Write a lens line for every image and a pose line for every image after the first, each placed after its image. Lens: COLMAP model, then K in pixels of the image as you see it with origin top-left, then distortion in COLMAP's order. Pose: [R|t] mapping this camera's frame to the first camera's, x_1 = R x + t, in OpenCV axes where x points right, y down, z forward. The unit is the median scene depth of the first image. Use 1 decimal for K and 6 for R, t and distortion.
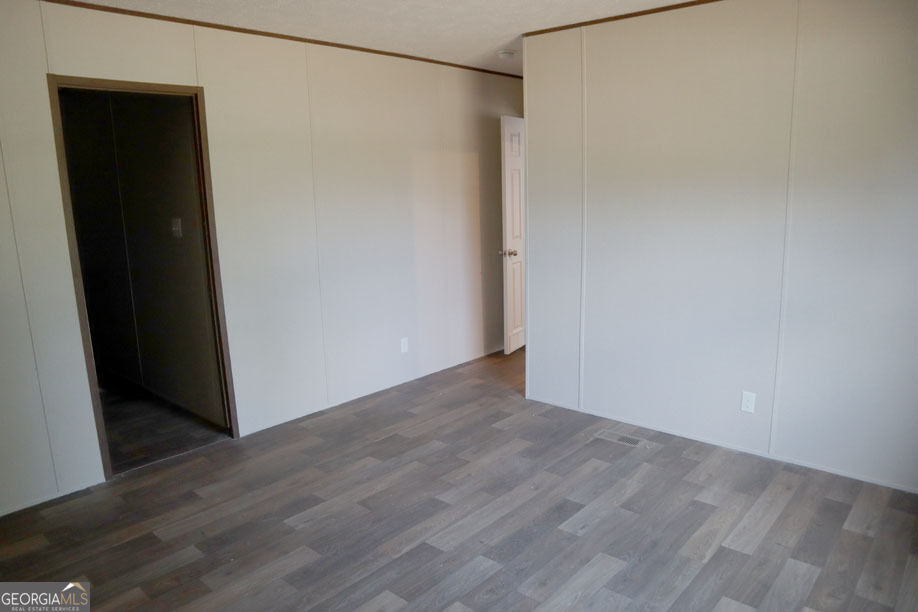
lens RADIAL K [[627.5, 0, 459.0], [0, 627.5, 306.0], [0, 0, 1]] dist [-0.084316, 0.046736]
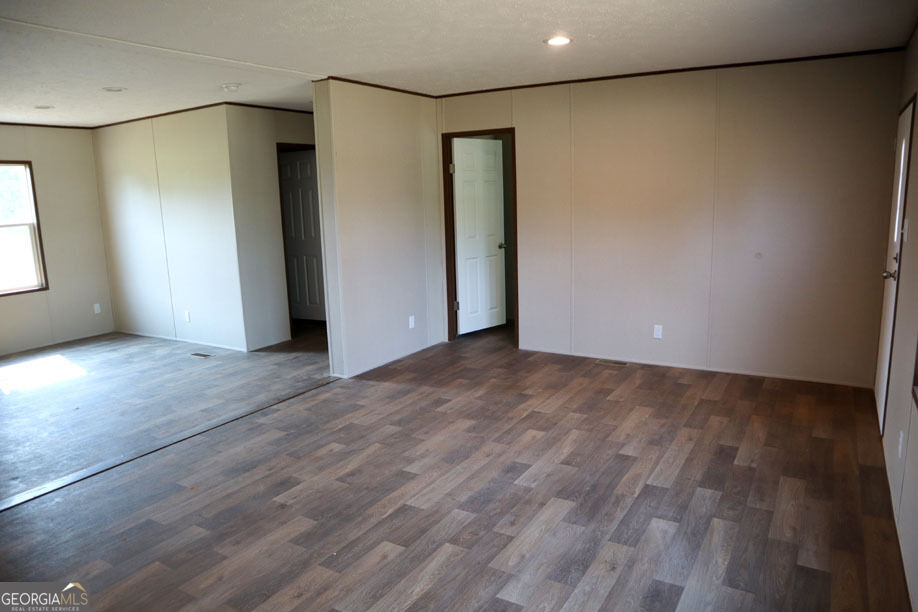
lens RADIAL K [[627.7, 0, 459.0], [0, 627.7, 306.0], [0, 0, 1]] dist [-0.085305, 0.002399]
pose [[0.982634, -0.039319, 0.181341, -0.148368], [0.042800, 0.998966, -0.015321, 0.035911], [-0.180551, 0.022816, 0.983301, -0.157555]]
